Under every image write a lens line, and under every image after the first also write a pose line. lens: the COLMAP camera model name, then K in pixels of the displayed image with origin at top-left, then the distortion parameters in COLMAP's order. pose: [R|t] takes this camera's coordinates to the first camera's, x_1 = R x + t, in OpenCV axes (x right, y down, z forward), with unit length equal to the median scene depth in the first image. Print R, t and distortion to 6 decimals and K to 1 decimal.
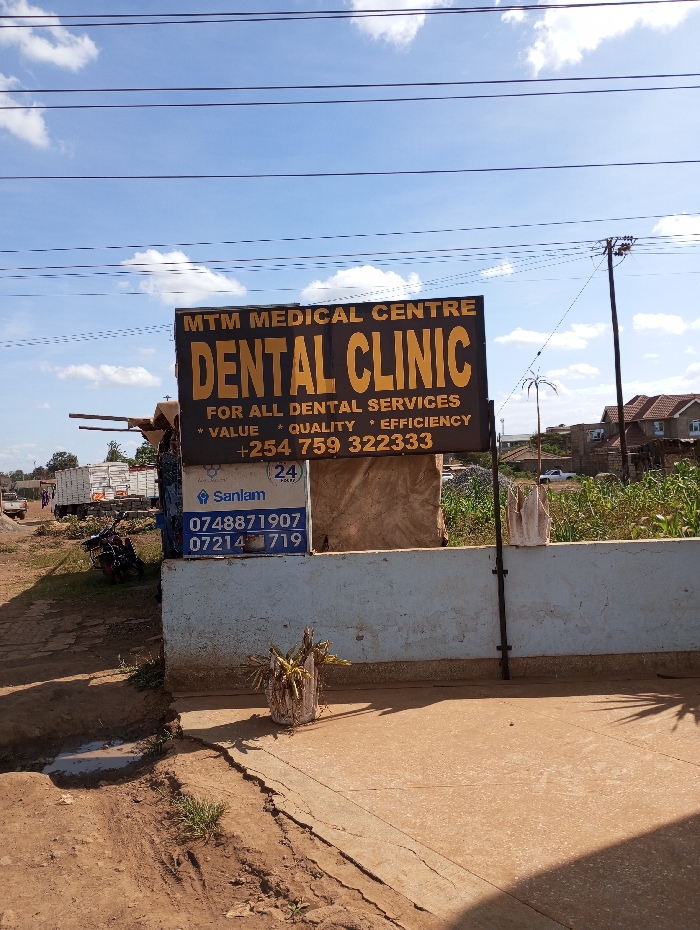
lens RADIAL K [[750.4, 0, 345.7], [0, 750.4, 472.2], [0, 0, 1]] dist [0.050340, -0.079482]
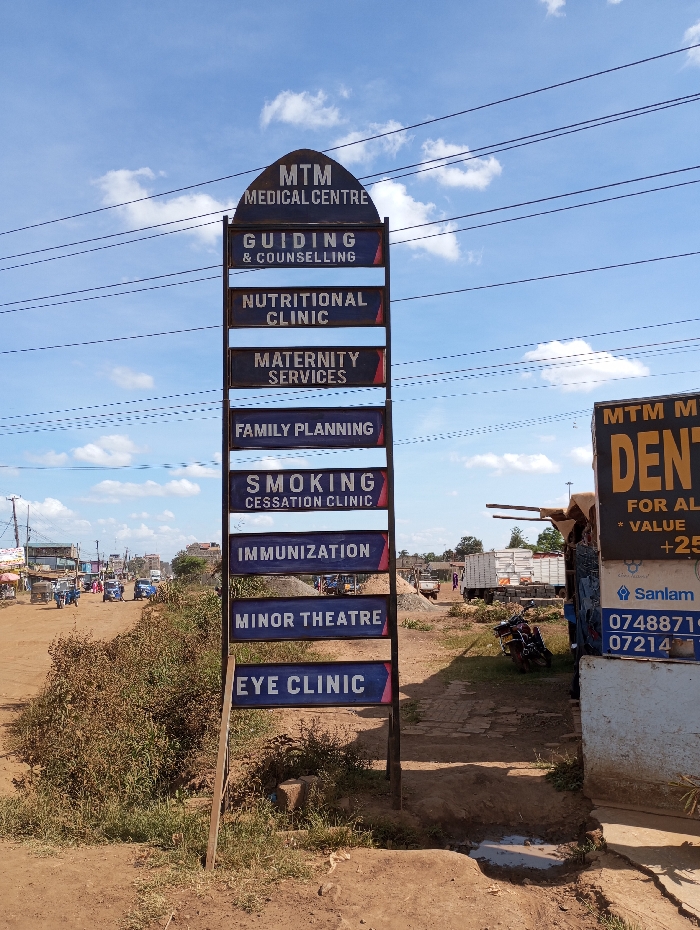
lens RADIAL K [[750.4, 0, 353.7], [0, 750.4, 467.8], [0, 0, 1]] dist [0.050340, -0.079482]
pose [[0.876017, -0.017723, -0.481955, -0.023467], [-0.039351, 0.993366, -0.108054, -0.008431], [0.480673, 0.113623, 0.869508, -0.024539]]
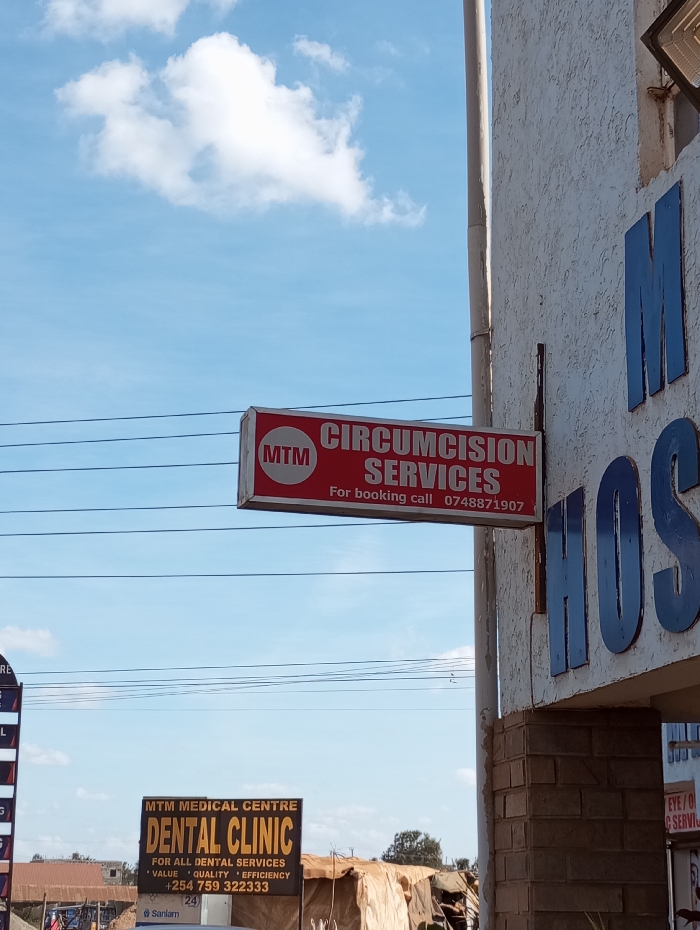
lens RADIAL K [[1713.5, 0, 354.8], [0, 1713.5, 465.8], [0, 0, 1]] dist [-0.001752, 0.000000]
pose [[0.920468, -0.032093, -0.389498, 1.735326], [-0.062880, 0.971477, -0.228645, -0.090273], [0.385726, 0.234952, 0.892196, -2.418597]]
